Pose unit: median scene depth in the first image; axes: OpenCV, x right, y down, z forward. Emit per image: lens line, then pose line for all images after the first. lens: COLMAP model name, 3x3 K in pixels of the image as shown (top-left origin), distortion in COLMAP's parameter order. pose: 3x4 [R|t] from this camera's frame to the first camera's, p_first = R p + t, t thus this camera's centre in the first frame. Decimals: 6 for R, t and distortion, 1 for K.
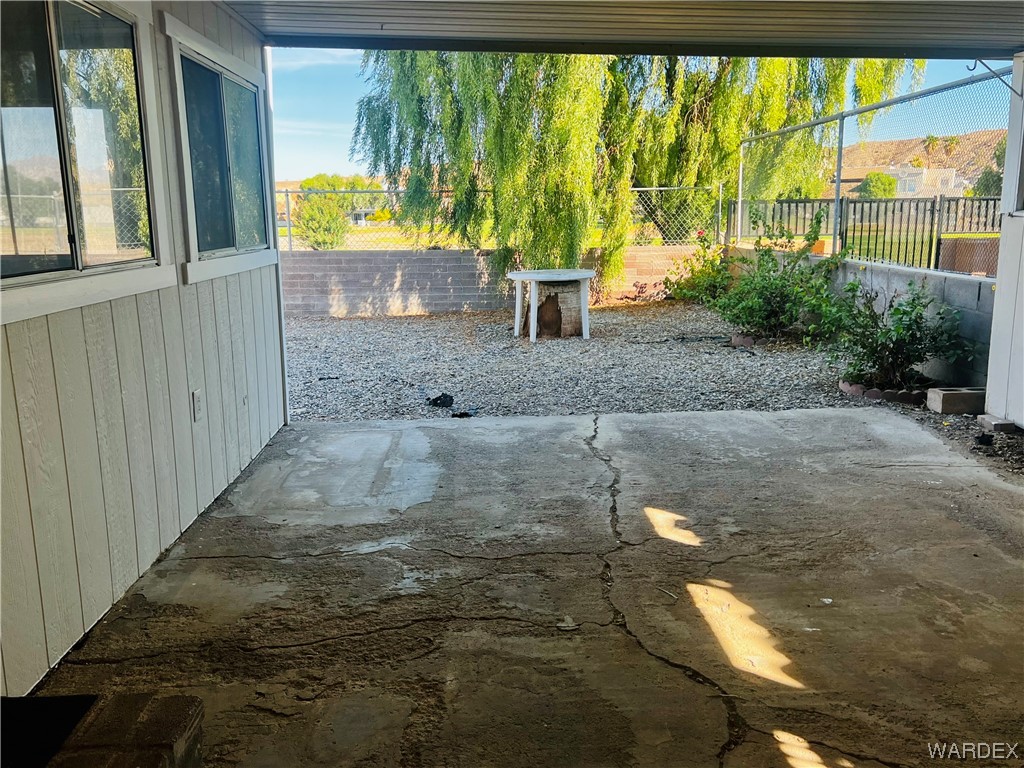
lens RADIAL K [[798.0, 0, 512.0], [0, 798.0, 384.0], [0, 0, 1]] dist [0.005744, 0.002307]
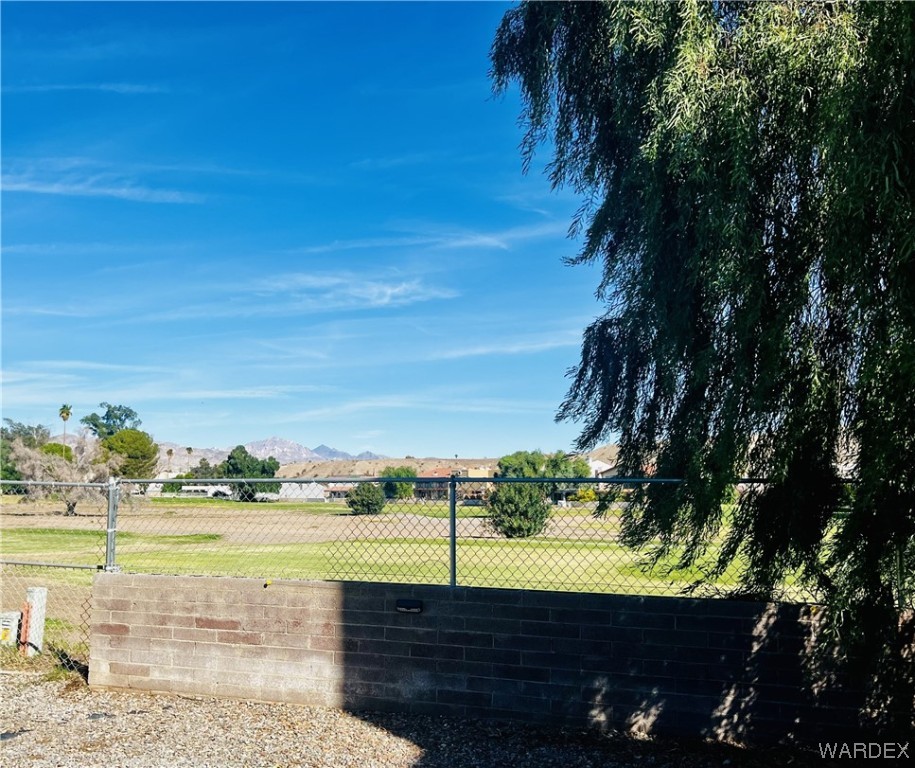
lens RADIAL K [[795.8, 0, 457.5], [0, 795.8, 384.0], [0, 0, 1]] dist [-0.000040, 0.000078]
pose [[0.953162, -0.030444, -0.300924, -0.093826], [-0.071992, 0.943492, -0.323482, -0.105980], [0.293767, 0.329995, 0.897109, 0.407861]]
